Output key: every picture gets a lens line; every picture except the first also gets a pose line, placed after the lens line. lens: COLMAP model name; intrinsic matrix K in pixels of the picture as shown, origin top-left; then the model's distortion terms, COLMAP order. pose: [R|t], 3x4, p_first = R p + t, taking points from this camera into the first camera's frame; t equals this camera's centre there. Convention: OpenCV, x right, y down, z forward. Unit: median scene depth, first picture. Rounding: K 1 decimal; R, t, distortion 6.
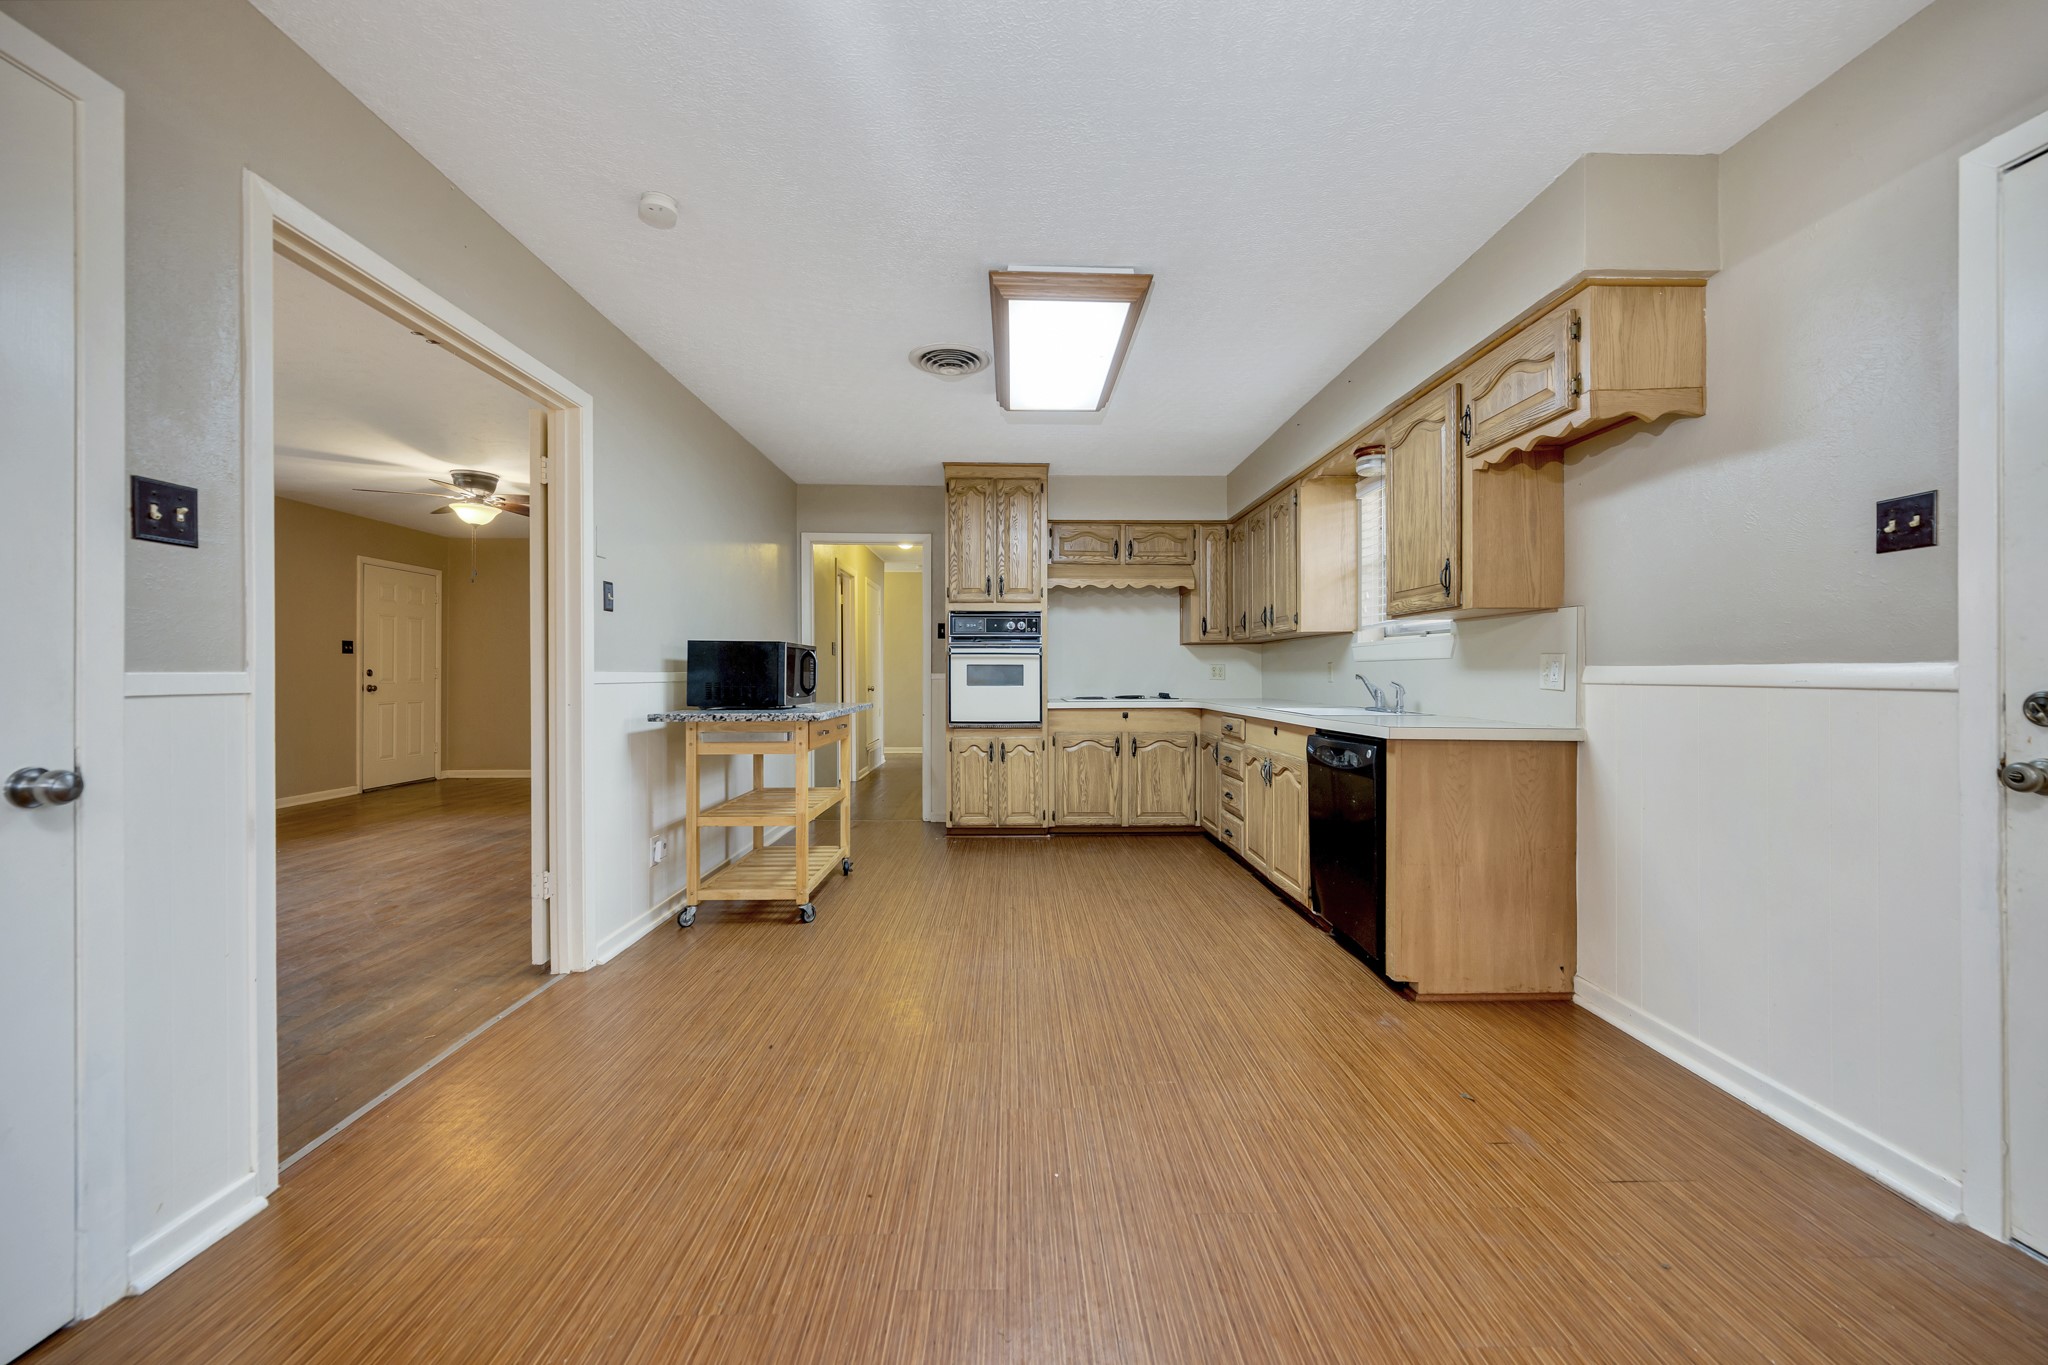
lens RADIAL K [[813.7, 0, 1014.5], [0, 813.7, 672.4], [0, 0, 1]] dist [-0.001089, -0.000162]
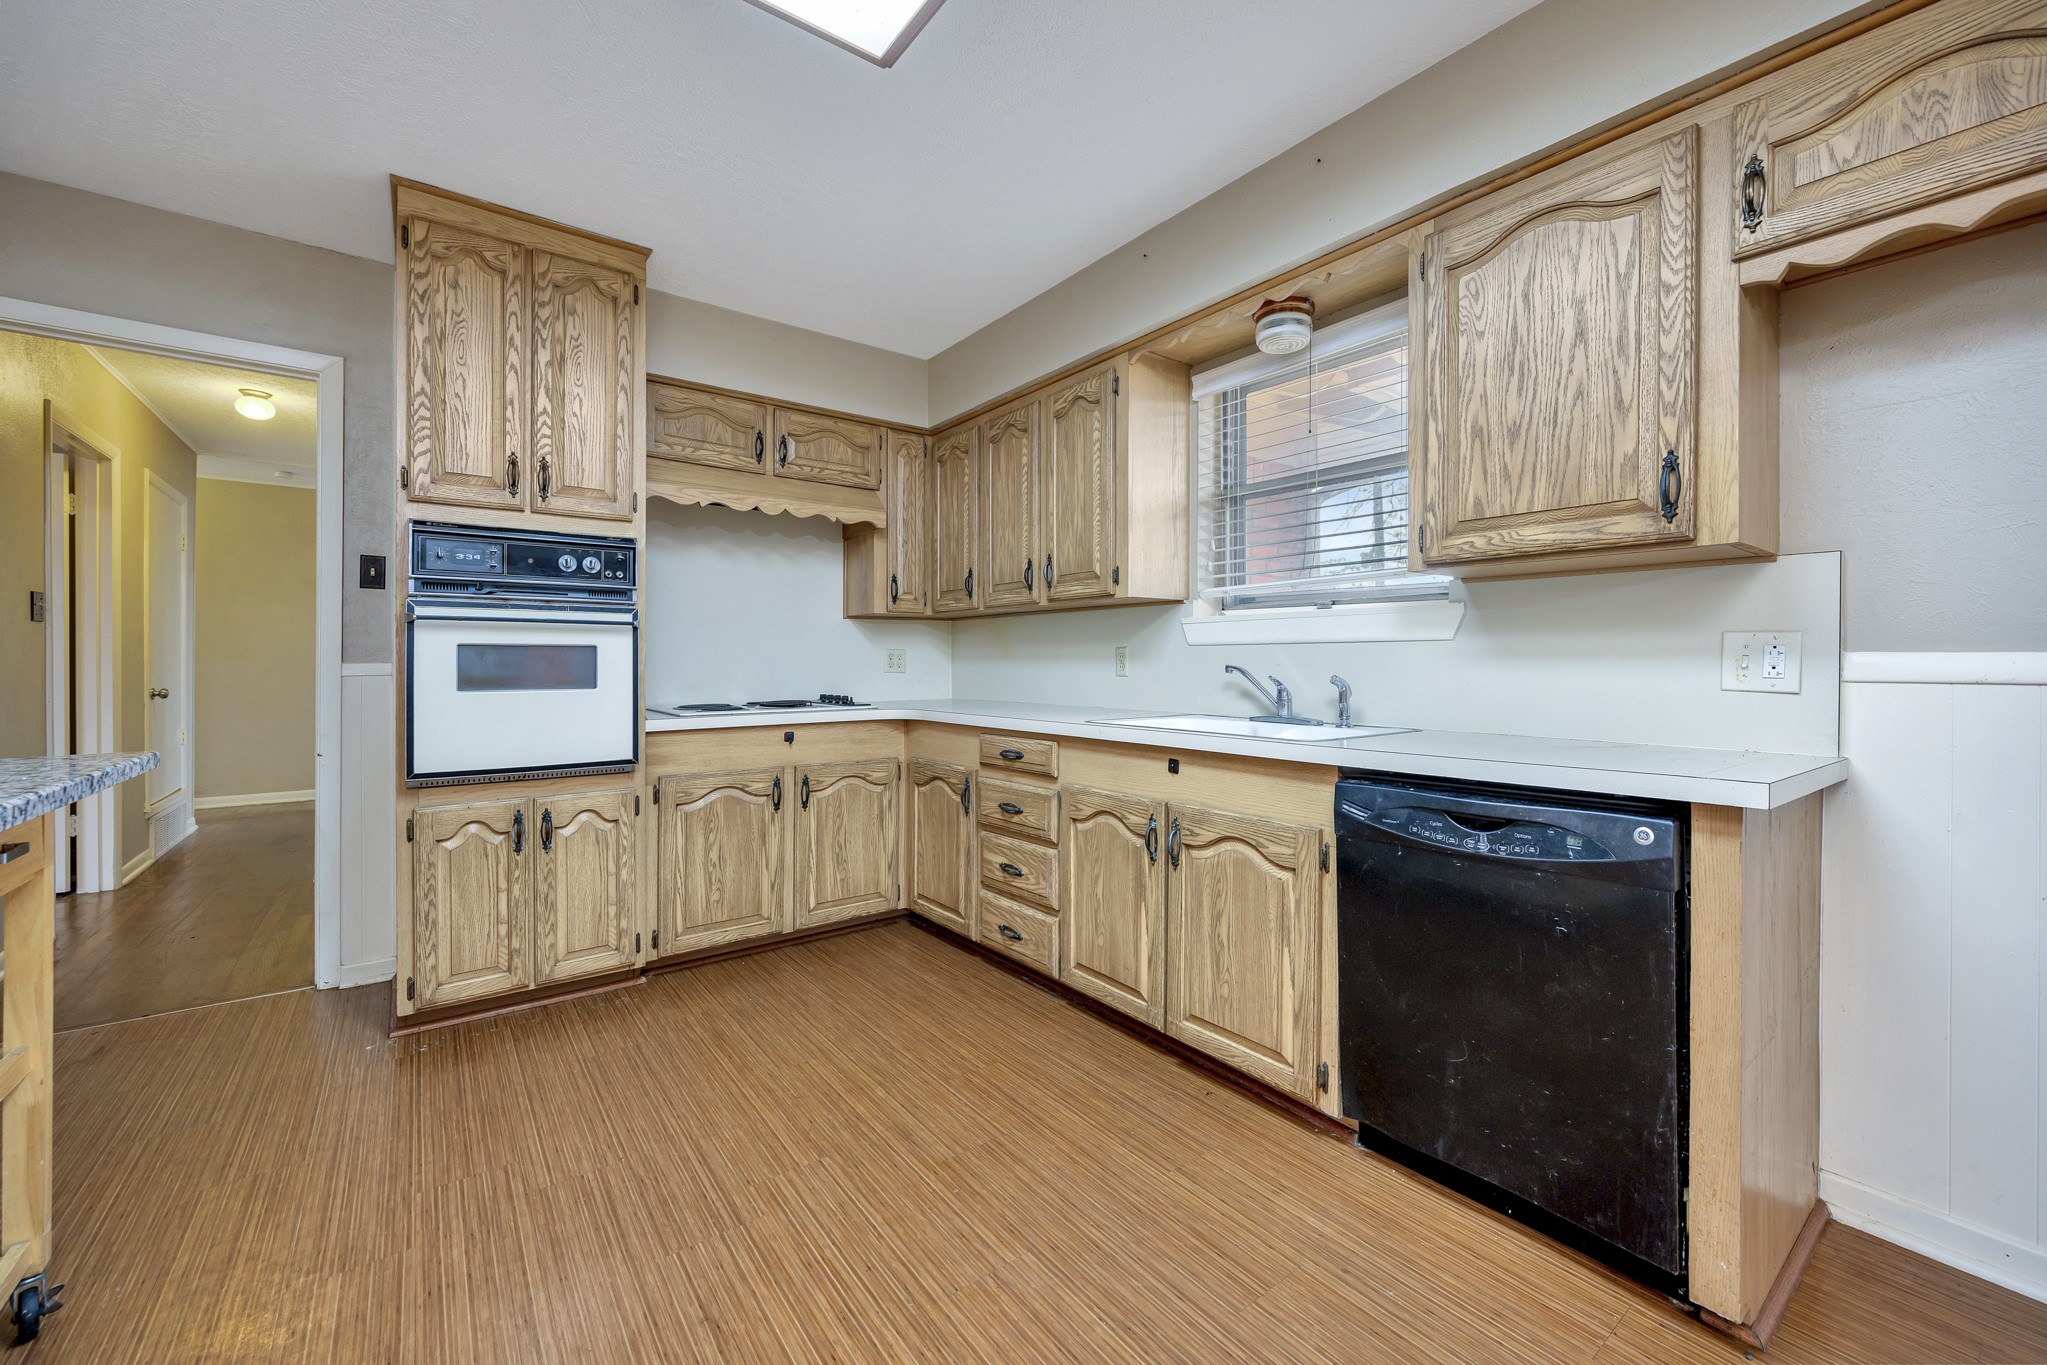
lens RADIAL K [[821.5, 0, 1010.1], [0, 821.5, 659.9], [0, 0, 1]] dist [-0.001733, -0.000178]
pose [[0.809495, 0.001978, 0.587123, -0.076467], [-0.001184, 0.999998, -0.001736, -0.000085], [-0.587125, 0.000710, 0.809496, 0.452360]]
